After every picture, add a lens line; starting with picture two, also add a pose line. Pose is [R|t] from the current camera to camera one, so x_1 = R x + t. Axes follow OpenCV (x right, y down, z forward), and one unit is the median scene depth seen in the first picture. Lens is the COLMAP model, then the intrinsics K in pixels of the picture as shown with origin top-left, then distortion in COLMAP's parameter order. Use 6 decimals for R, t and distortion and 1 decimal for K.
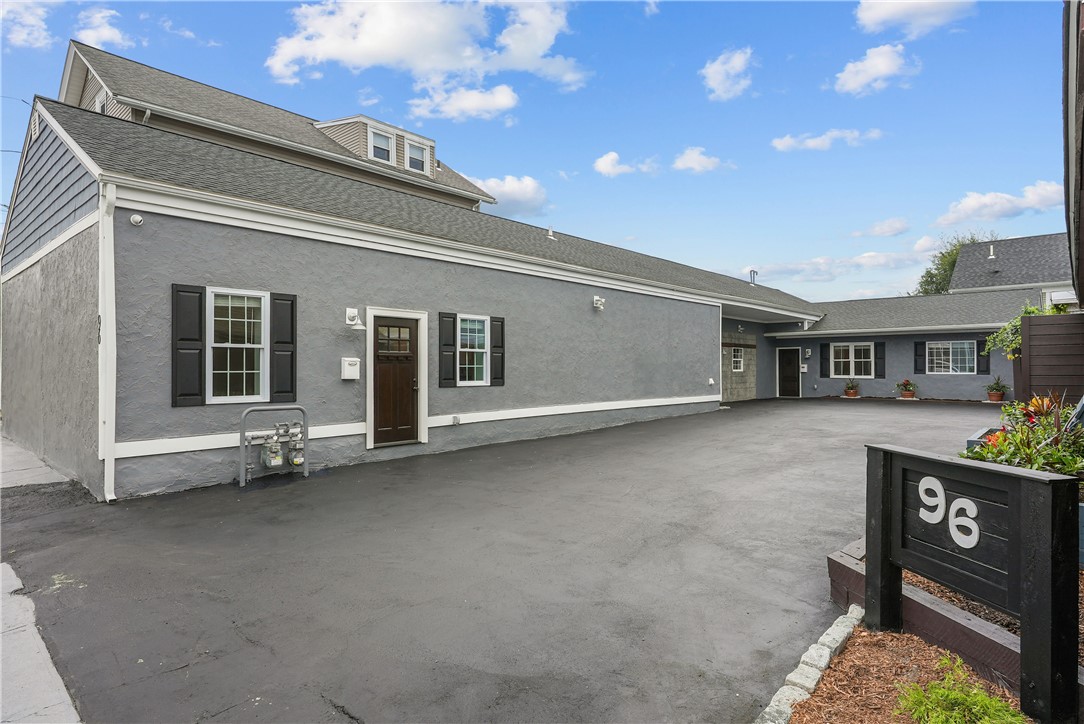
lens RADIAL K [[604.0, 0, 536.9], [0, 604.0, 366.6], [0, 0, 1]] dist [-0.001720, 0.000142]
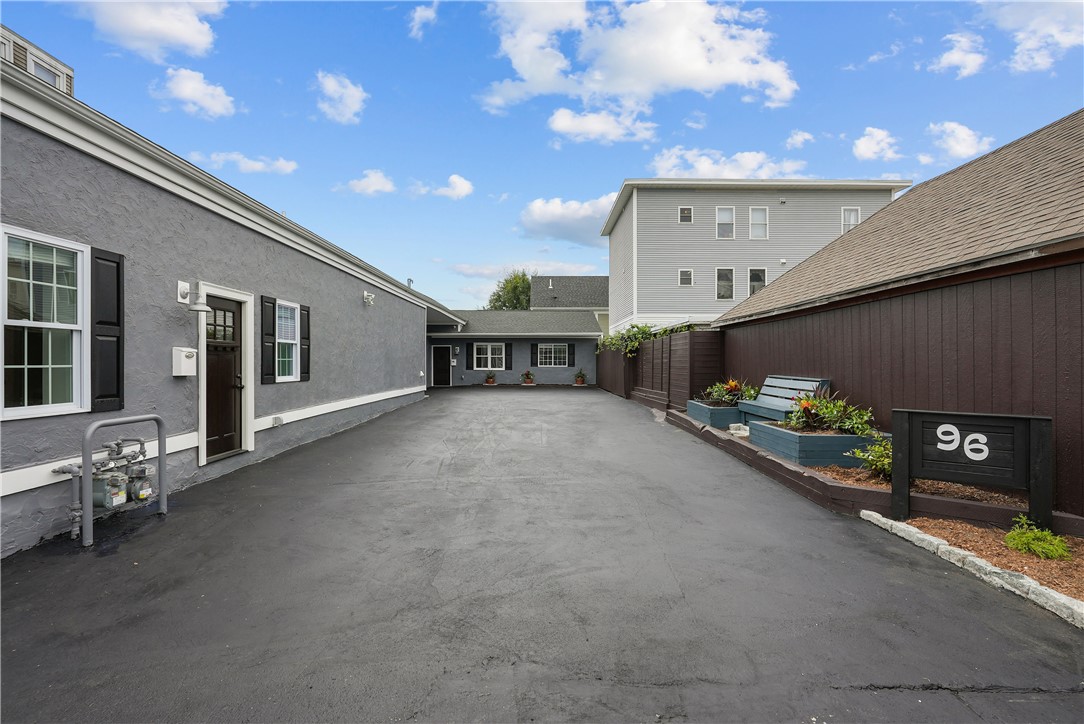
lens RADIAL K [[523.3, 0, 545.0], [0, 523.3, 363.8], [0, 0, 1]] dist [-0.010835, 0.005660]
pose [[0.739675, 0.000469, 0.672964, -0.372153], [-0.004503, 0.999981, 0.004253, 0.000915], [-0.672950, -0.006176, 0.739663, 0.196538]]
